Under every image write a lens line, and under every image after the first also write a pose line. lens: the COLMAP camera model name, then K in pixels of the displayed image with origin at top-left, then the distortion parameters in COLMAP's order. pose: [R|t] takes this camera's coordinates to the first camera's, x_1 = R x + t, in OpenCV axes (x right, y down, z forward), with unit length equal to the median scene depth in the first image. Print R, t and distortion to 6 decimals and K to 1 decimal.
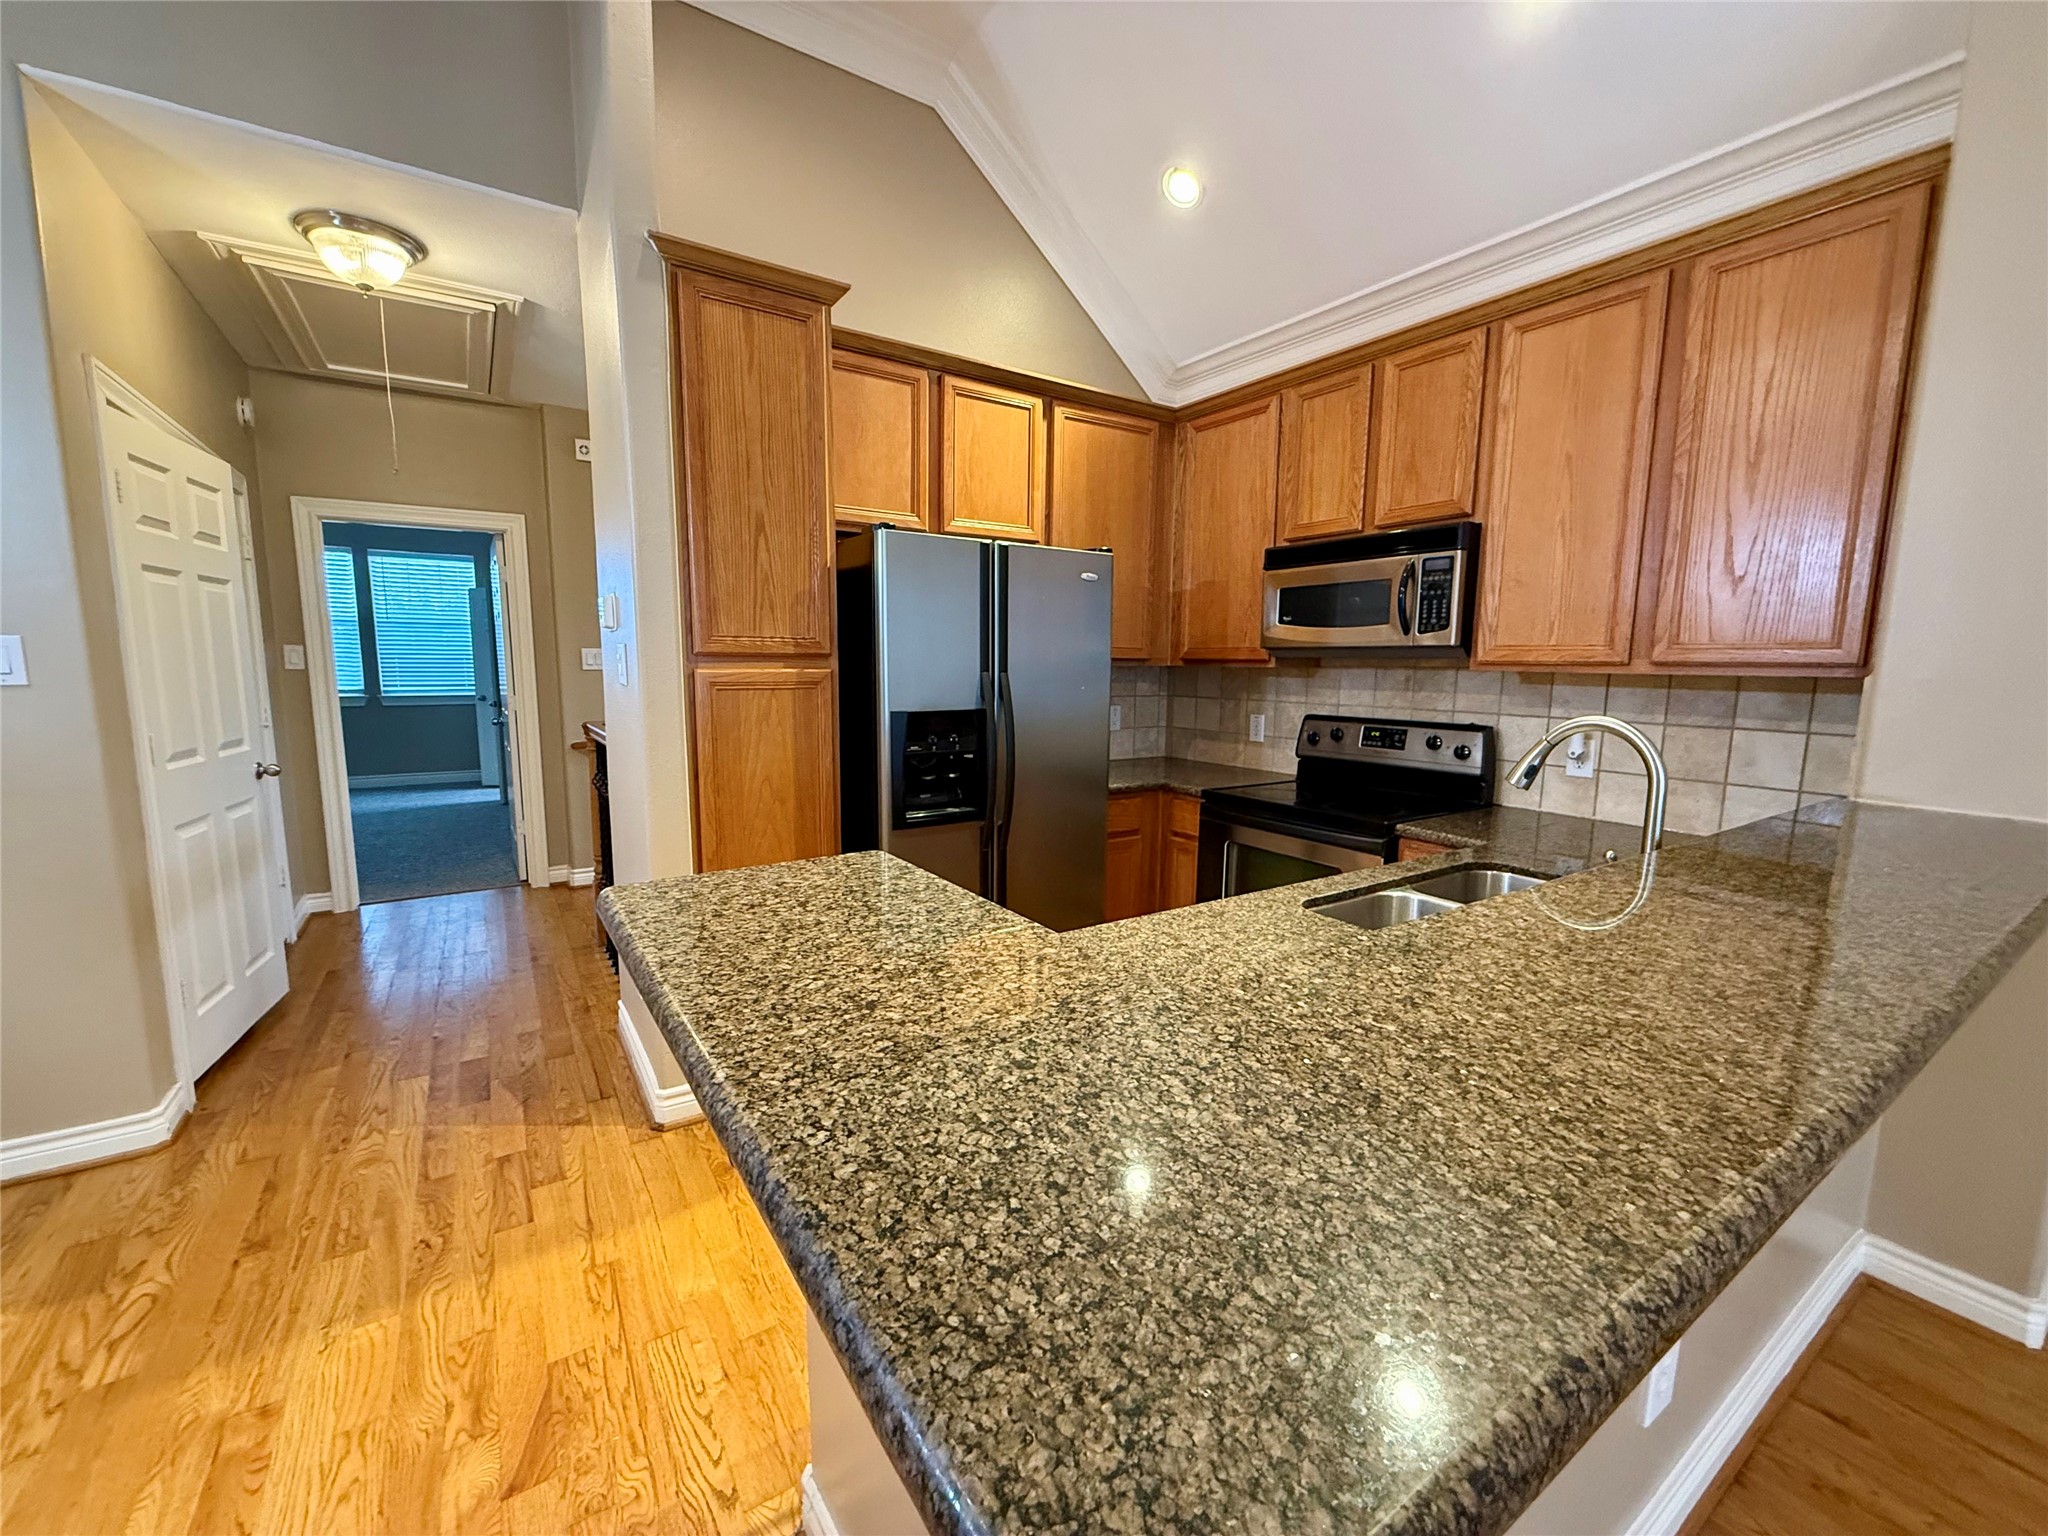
lens RADIAL K [[819.5, 0, 1016.2], [0, 819.5, 770.6], [0, 0, 1]] dist [-0.003017, 0.000659]
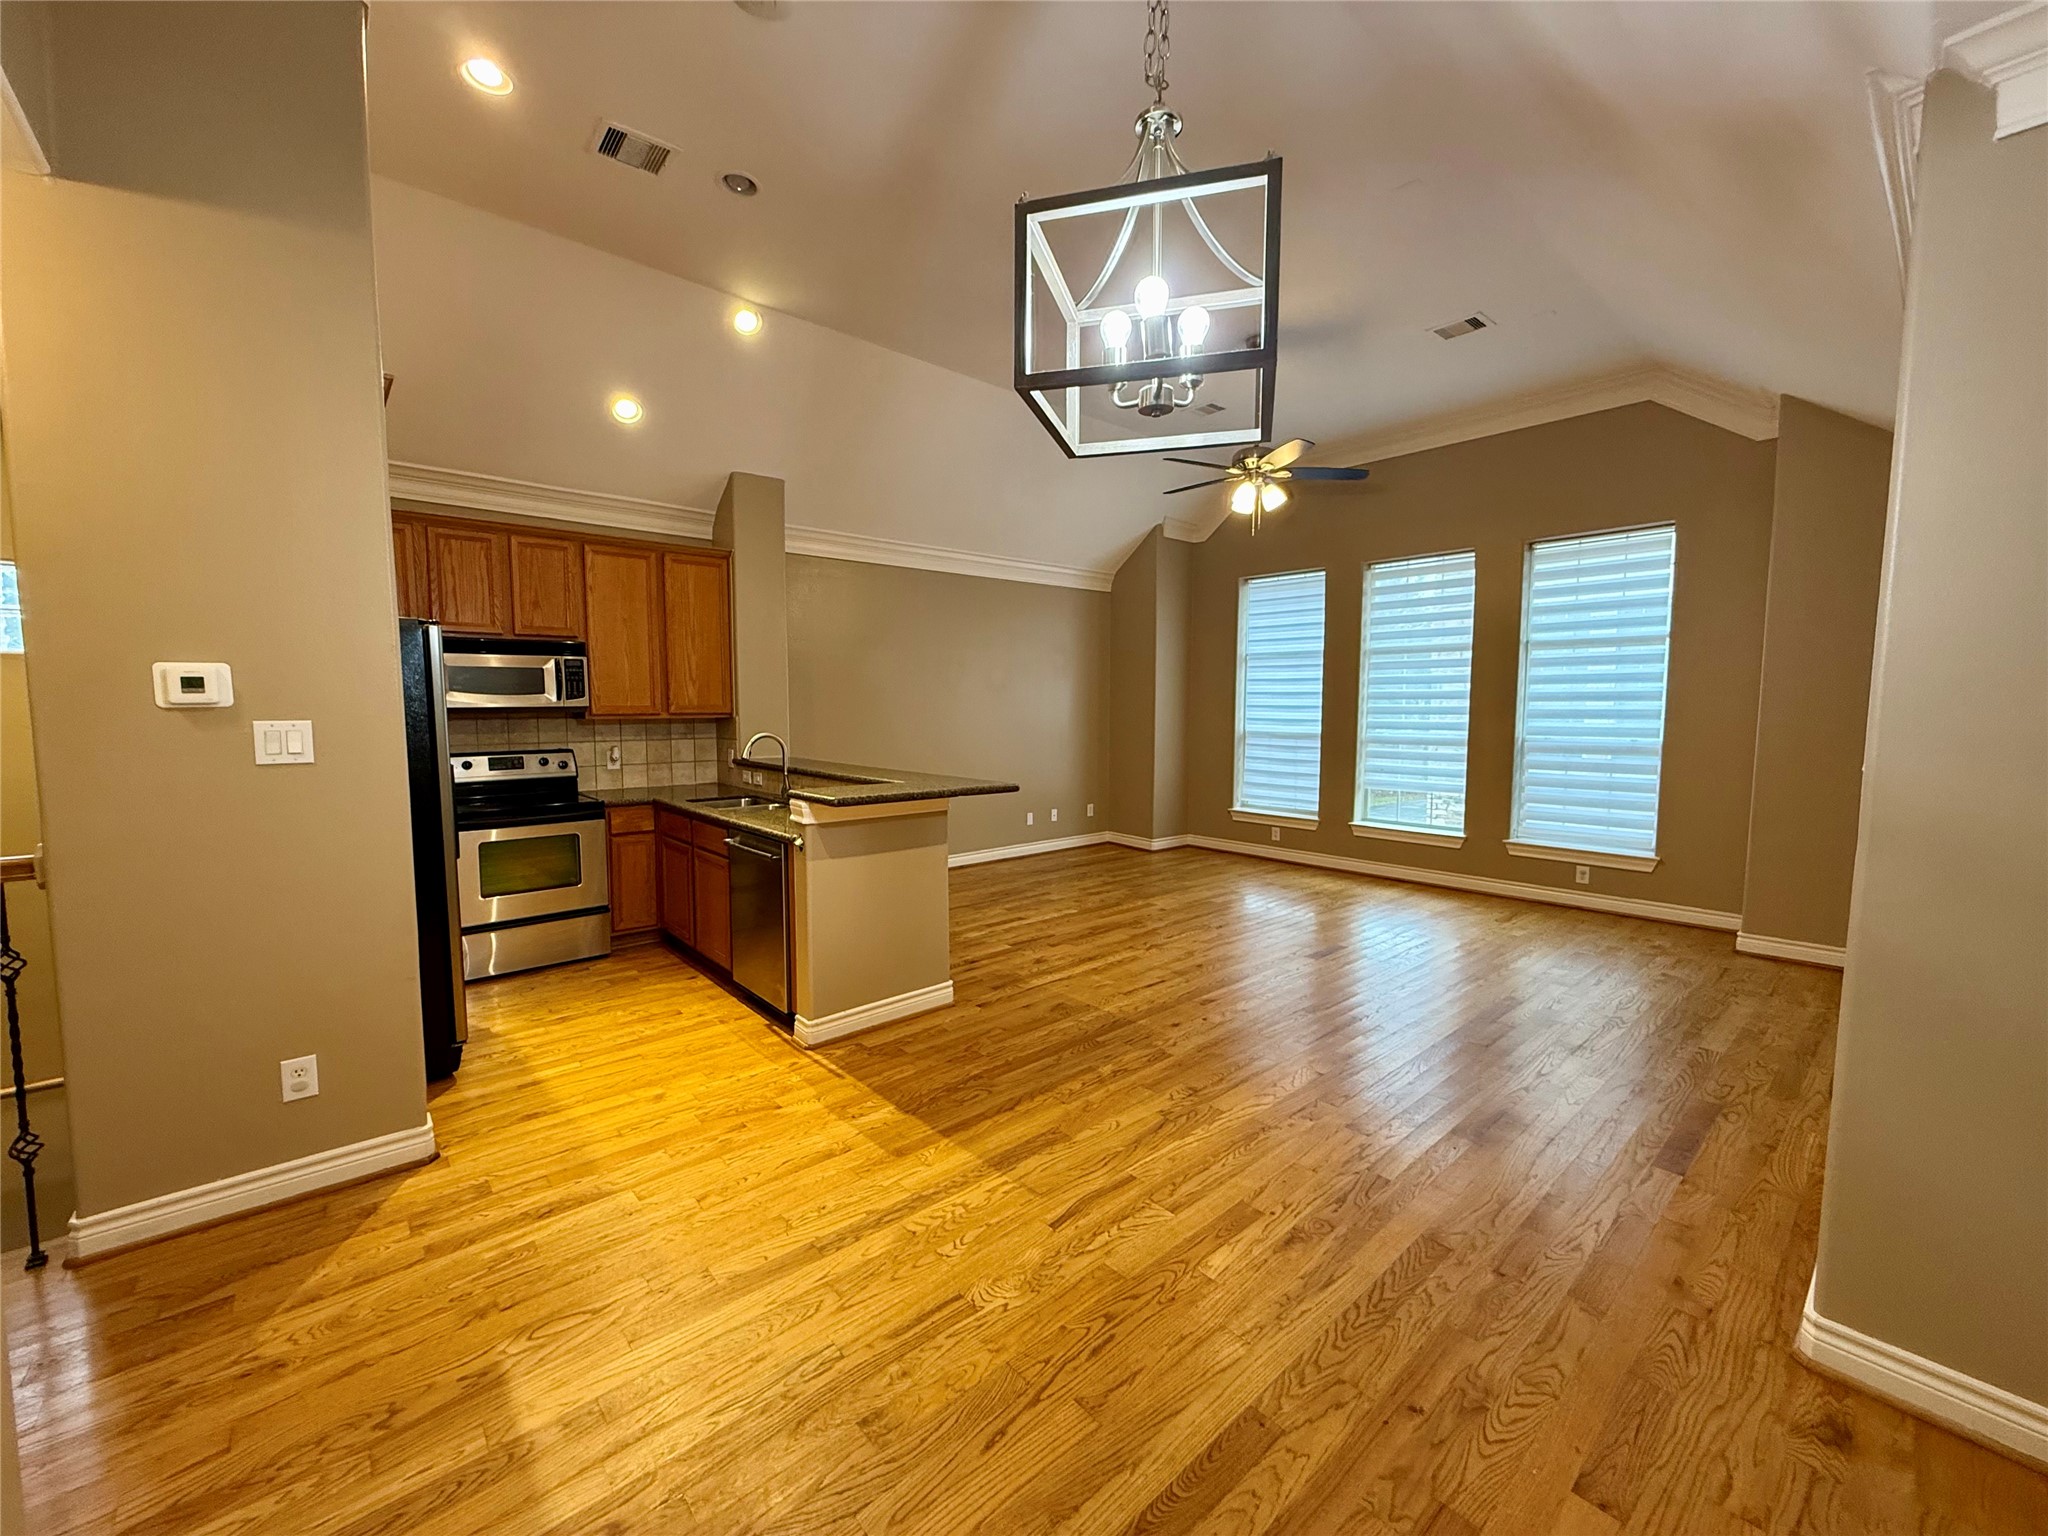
lens RADIAL K [[819.5, 0, 1016.6], [0, 819.5, 771.9], [0, 0, 1]] dist [-0.003017, 0.000659]
pose [[-0.134284, -0.097680, 0.986117, -1.425731], [0.129305, 0.984894, 0.115167, -0.089347], [-0.982470, 0.142975, -0.119625, 0.261454]]
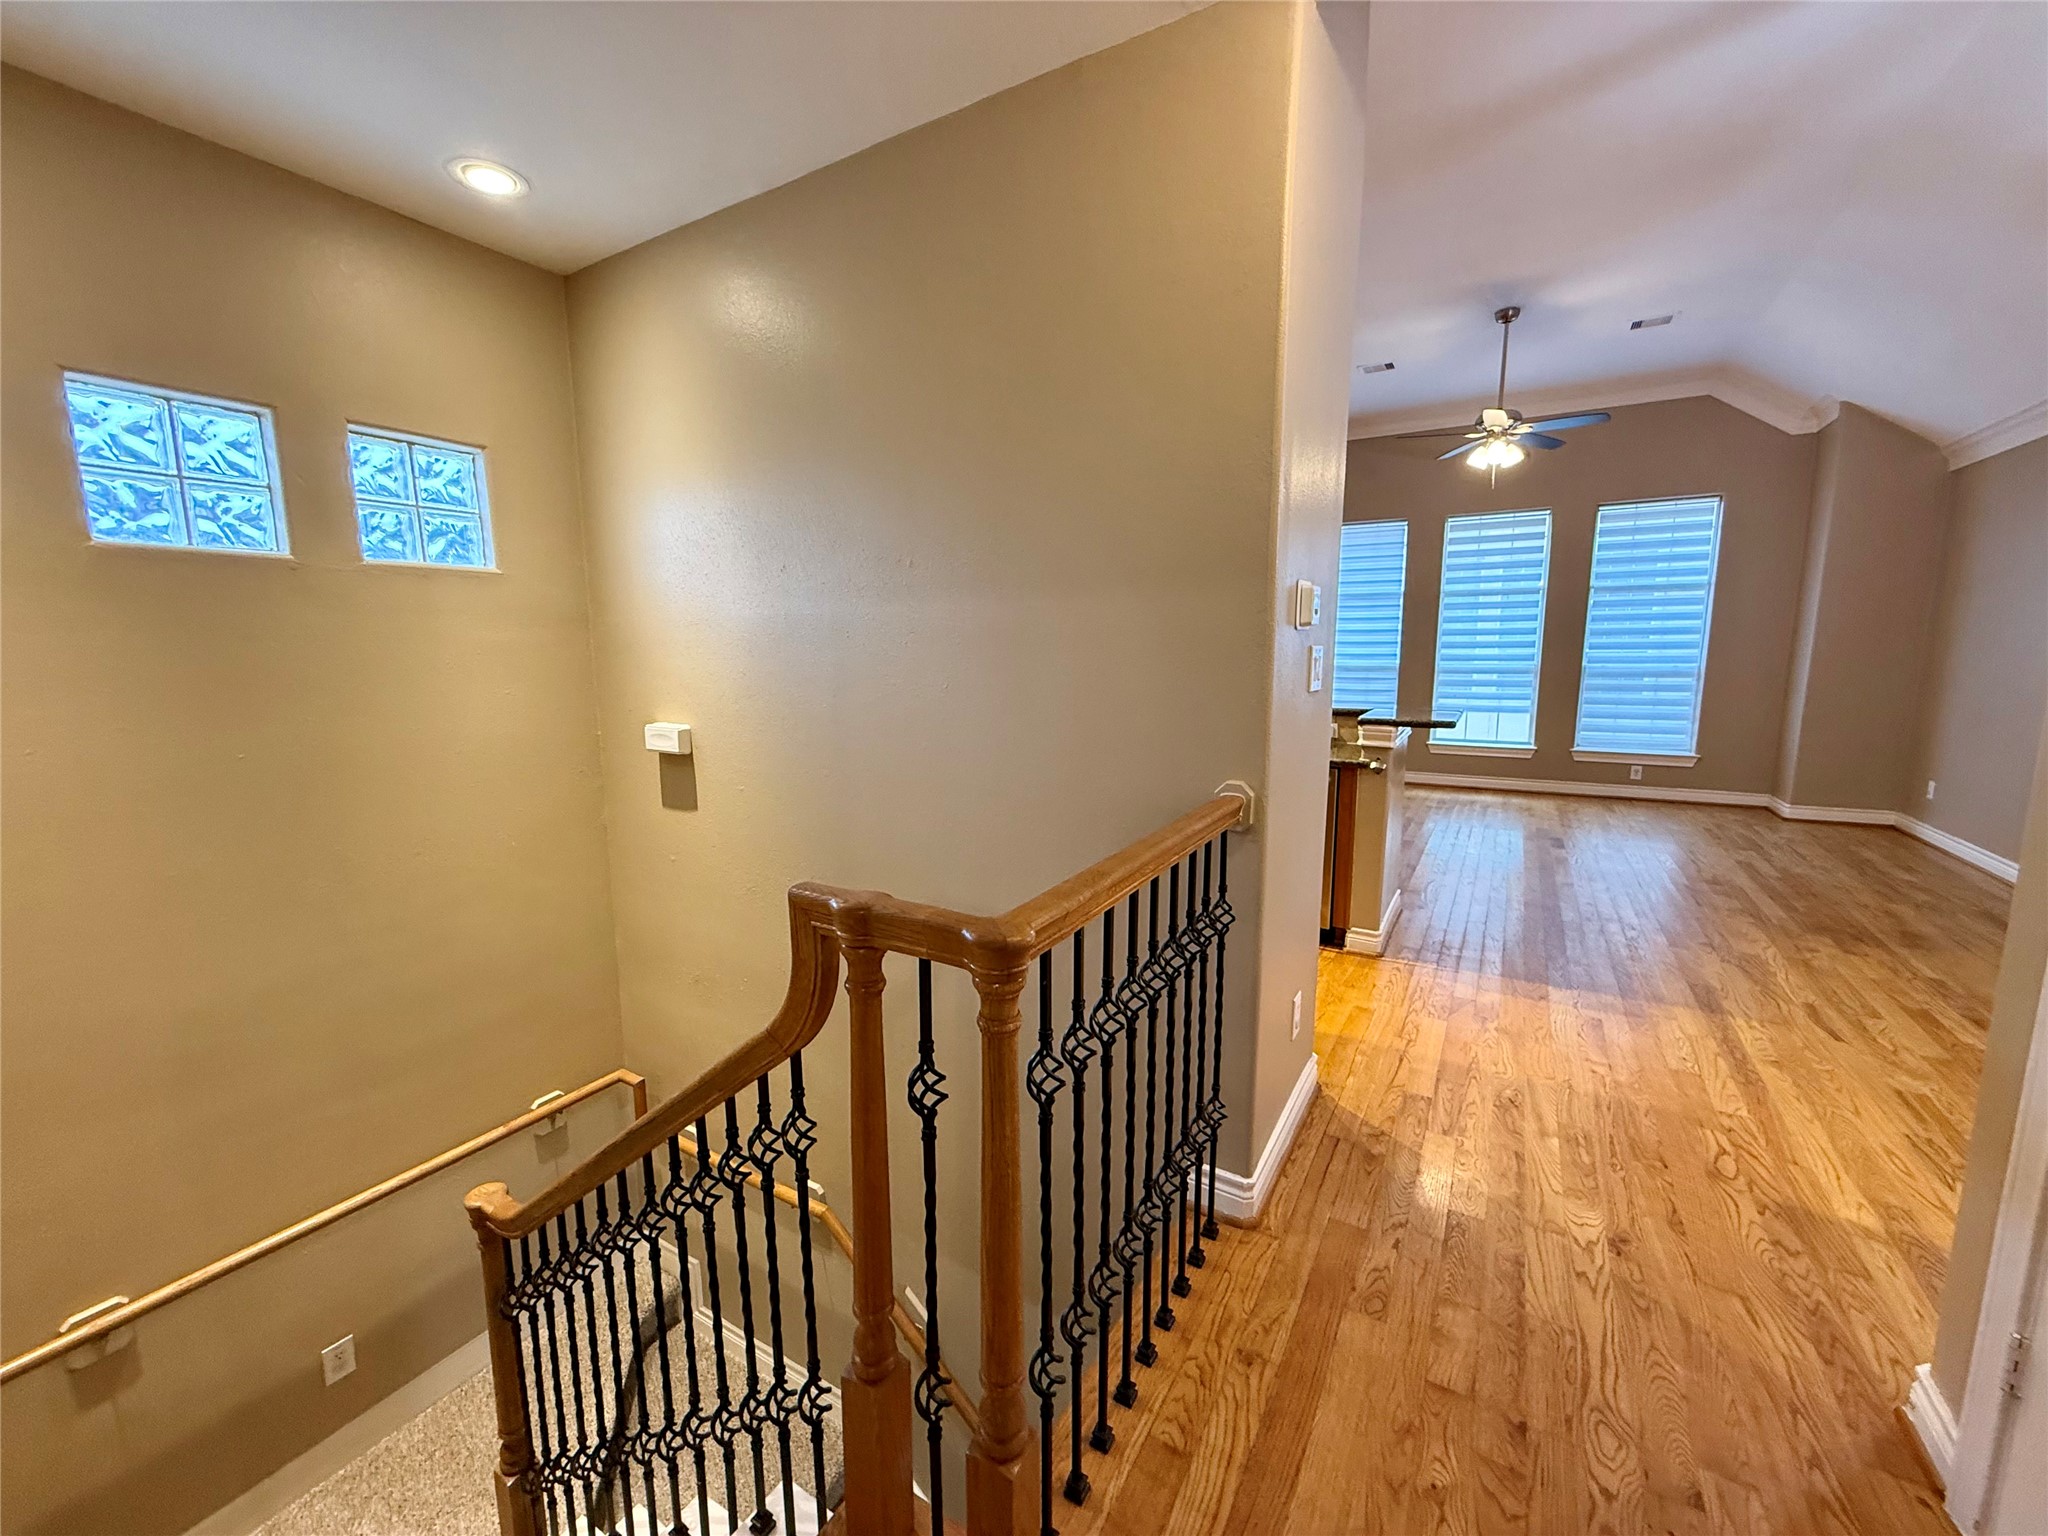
lens RADIAL K [[819.5, 0, 1015.0], [0, 819.5, 770.0], [0, 0, 1]] dist [-0.003017, 0.000659]
pose [[-0.422130, -0.150578, 0.893942, -1.088908], [0.119769, 0.968201, 0.219643, -0.250448], [-0.898589, 0.199785, -0.390671, 1.571508]]
